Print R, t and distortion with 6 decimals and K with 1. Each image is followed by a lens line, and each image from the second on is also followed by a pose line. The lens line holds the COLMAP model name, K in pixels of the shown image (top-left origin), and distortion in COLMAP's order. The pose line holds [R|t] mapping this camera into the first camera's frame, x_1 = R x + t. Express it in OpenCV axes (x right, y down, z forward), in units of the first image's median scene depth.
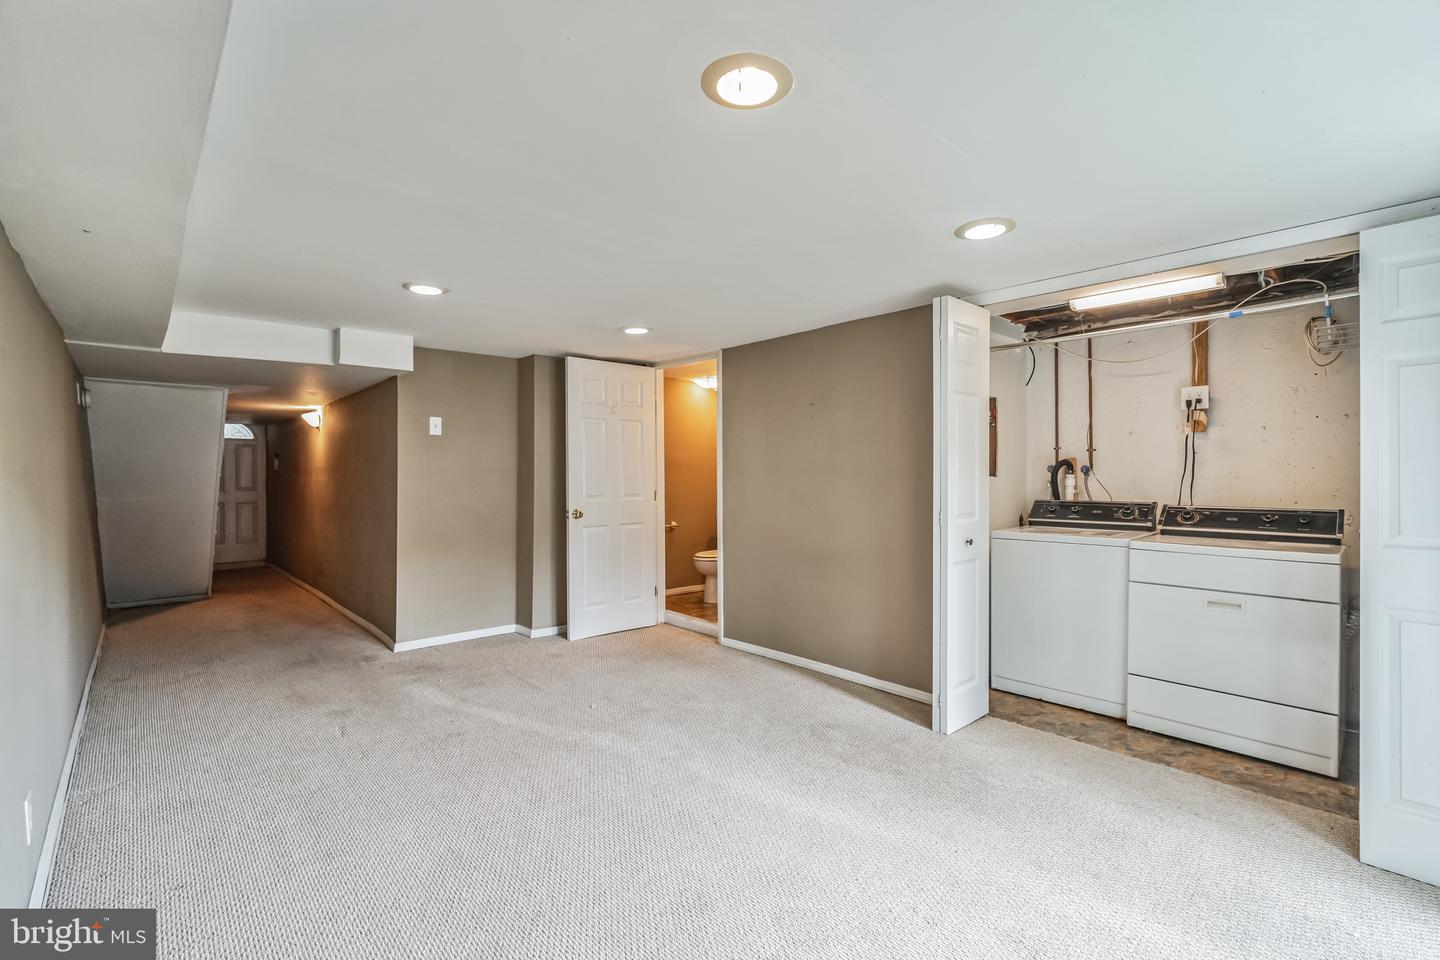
lens RADIAL K [[630.6, 0, 718.9], [0, 630.6, 472.8], [0, 0, 1]] dist [-0.002863, 0.000283]
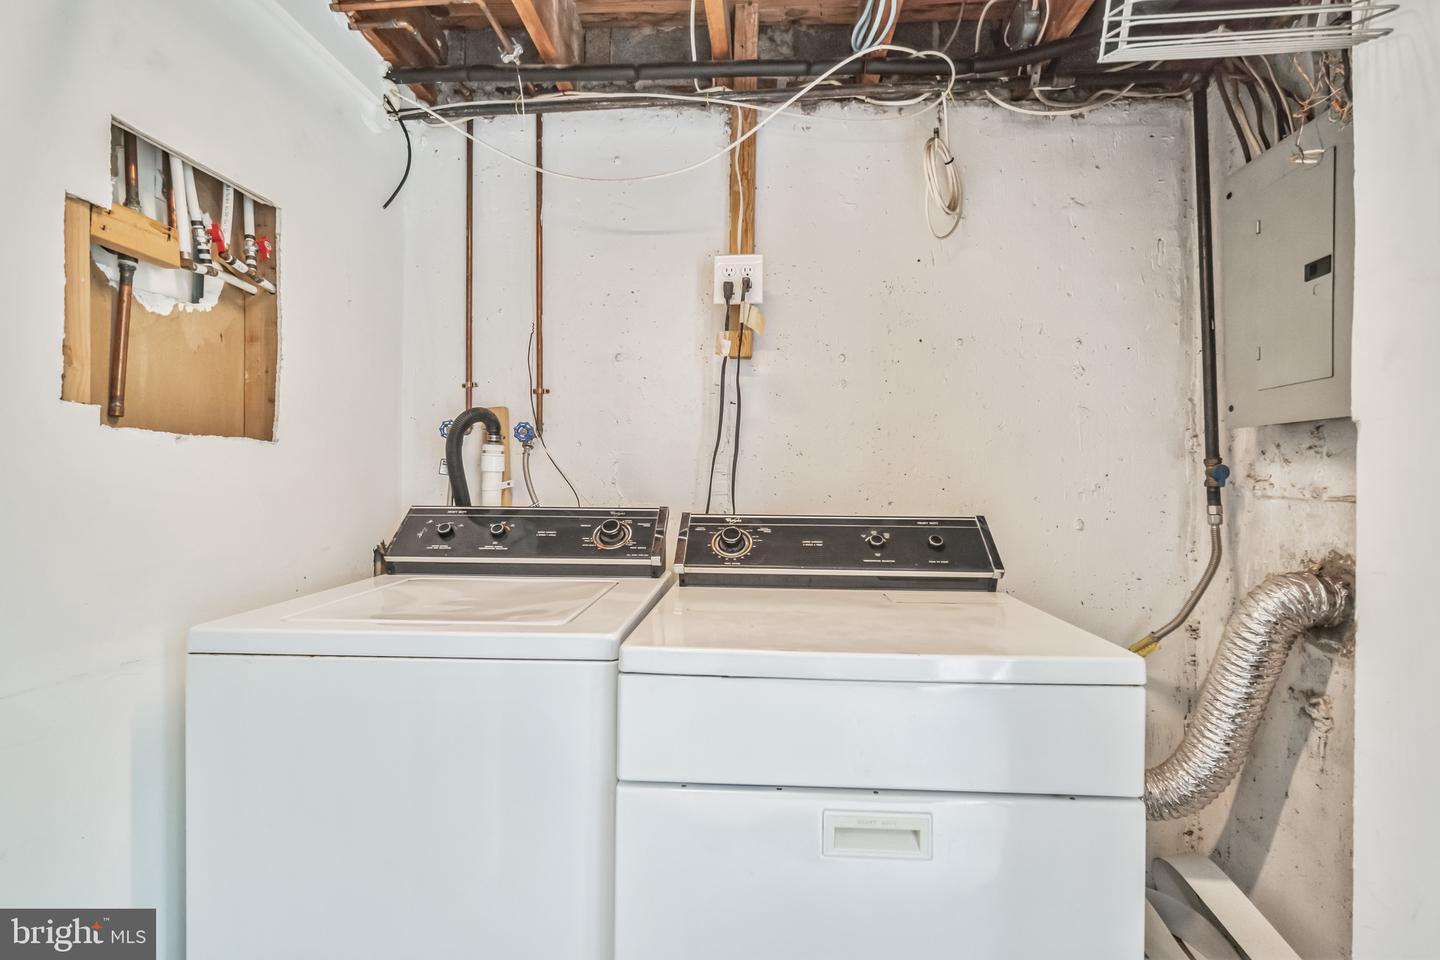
lens RADIAL K [[630.6, 0, 711.6], [0, 630.6, 476.6], [0, 0, 1]] dist [-0.002863, 0.000283]
pose [[0.724478, 0.015285, 0.689129, 0.411111], [-0.012846, 0.999880, -0.008672, 0.028430], [-0.689178, -0.002570, 0.724587, 0.655018]]
